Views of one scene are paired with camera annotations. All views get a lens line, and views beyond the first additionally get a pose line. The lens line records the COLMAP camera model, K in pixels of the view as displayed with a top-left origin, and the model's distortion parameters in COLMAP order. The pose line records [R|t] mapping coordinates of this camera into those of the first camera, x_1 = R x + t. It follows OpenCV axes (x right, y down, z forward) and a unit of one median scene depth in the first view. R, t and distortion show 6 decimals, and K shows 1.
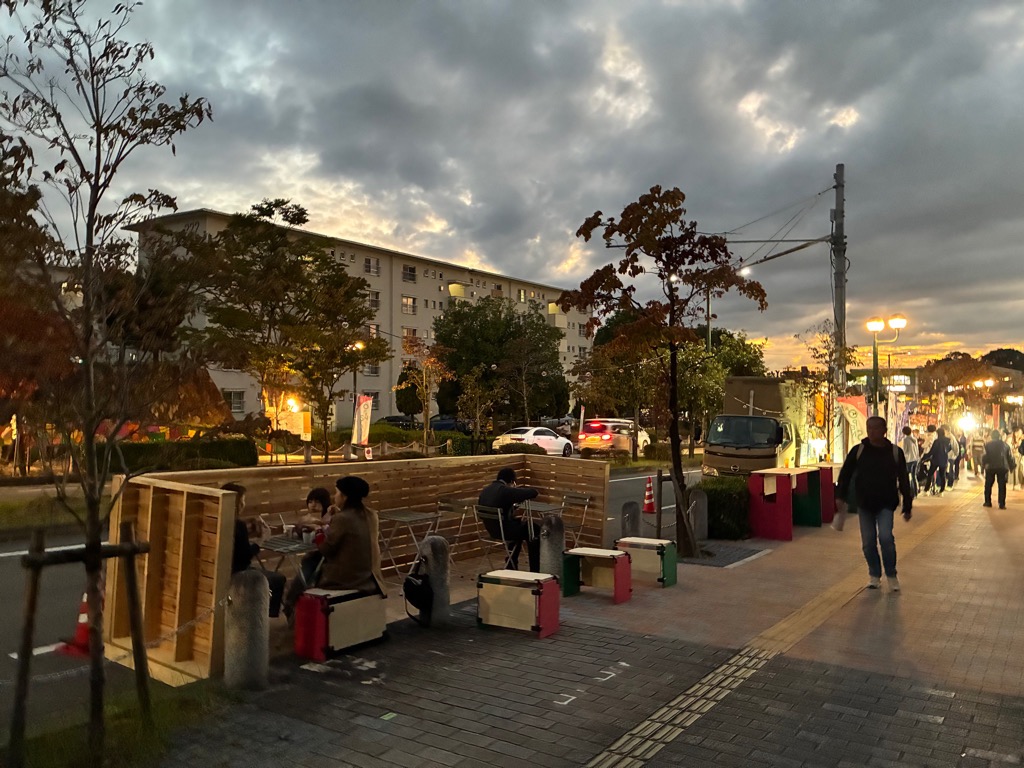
lens RADIAL K [[784.5, 0, 512.0], [0, 784.5, 384.0], [0, 0, 1]] dist [0.006696, -0.004428]
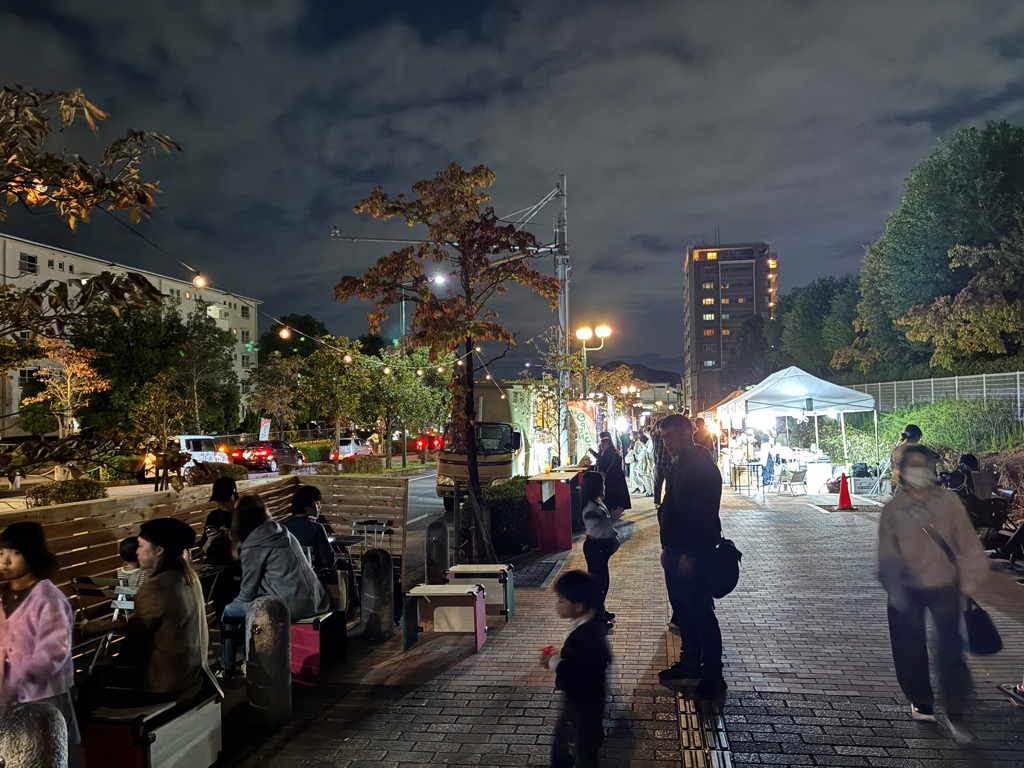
lens RADIAL K [[784.5, 0, 512.0], [0, 784.5, 384.0], [0, 0, 1]] dist [0.006696, -0.004428]
pose [[0.903992, -0.006546, 0.427499, -0.080063], [0.012210, 0.999870, -0.010509, 0.004045], [-0.427375, 0.014720, 0.903955, 0.101522]]
